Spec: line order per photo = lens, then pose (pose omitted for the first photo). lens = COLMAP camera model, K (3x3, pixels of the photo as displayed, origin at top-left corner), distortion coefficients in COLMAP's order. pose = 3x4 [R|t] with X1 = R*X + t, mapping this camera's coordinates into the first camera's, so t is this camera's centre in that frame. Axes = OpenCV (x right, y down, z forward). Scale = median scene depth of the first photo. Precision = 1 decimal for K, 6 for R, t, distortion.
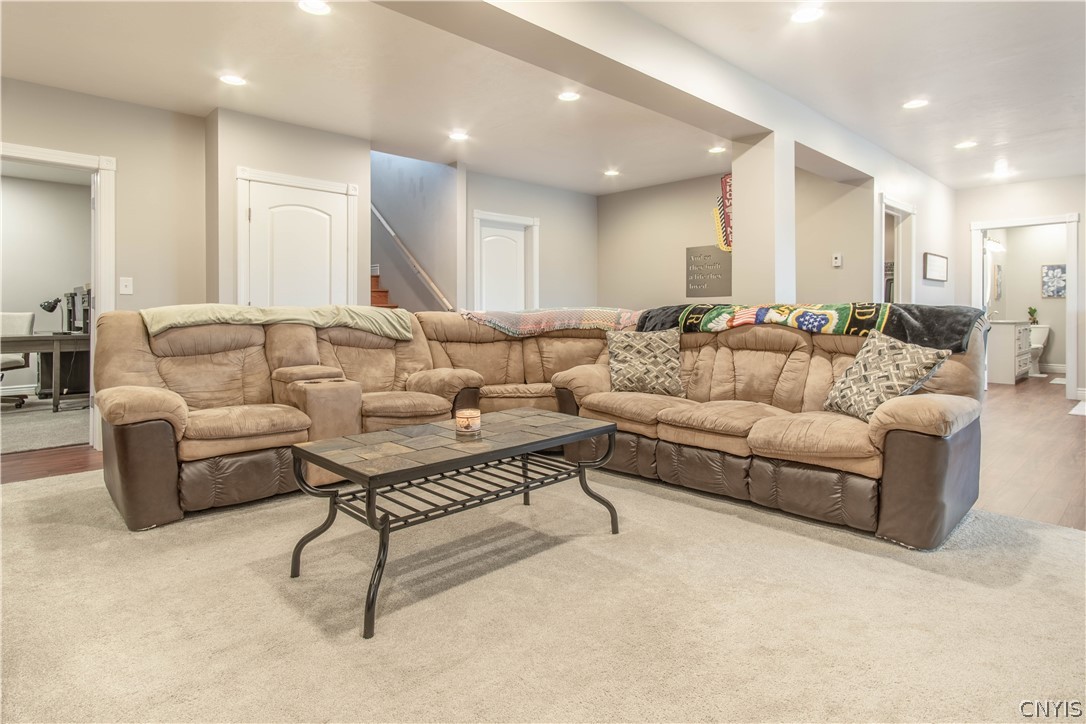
lens RADIAL K [[586.2, 0, 545.8], [0, 586.2, 314.4], [0, 0, 1]] dist [-0.001402, 0.000180]
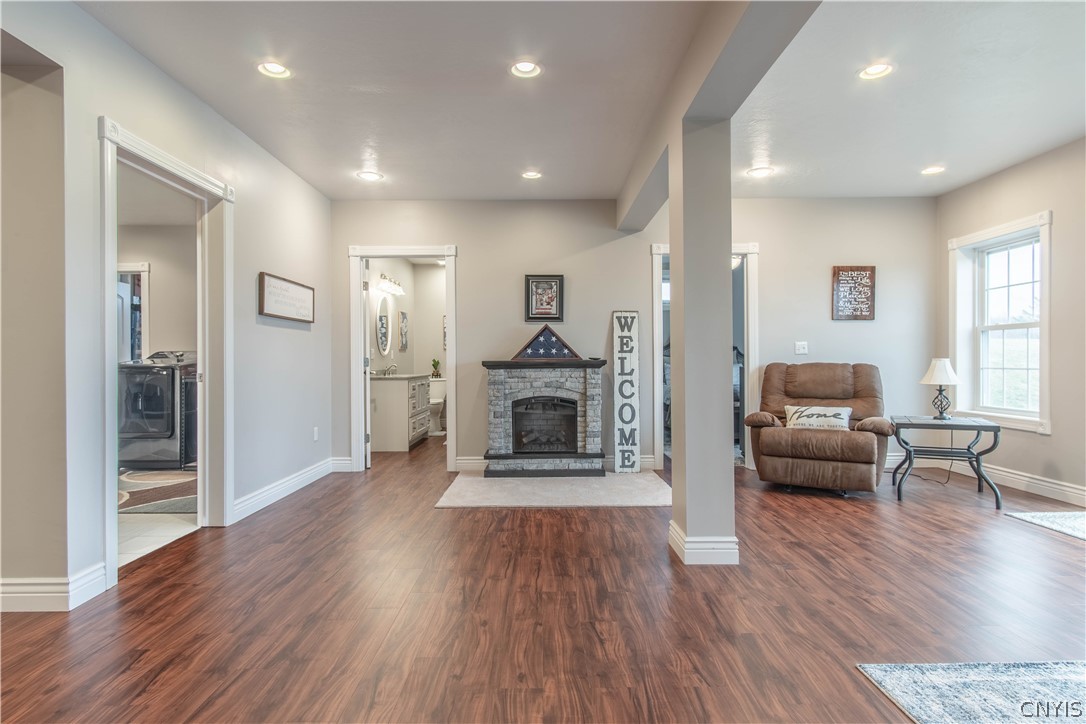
lens RADIAL K [[573.7, 0, 543.0], [0, 573.7, 362.0], [0, 0, 1]] dist [0.003039, 0.000997]
pose [[0.682065, -0.001897, 0.731289, 0.281970], [0.005493, 0.999982, -0.002529, -0.004751], [-0.731271, 0.005742, 0.682063, 0.253951]]
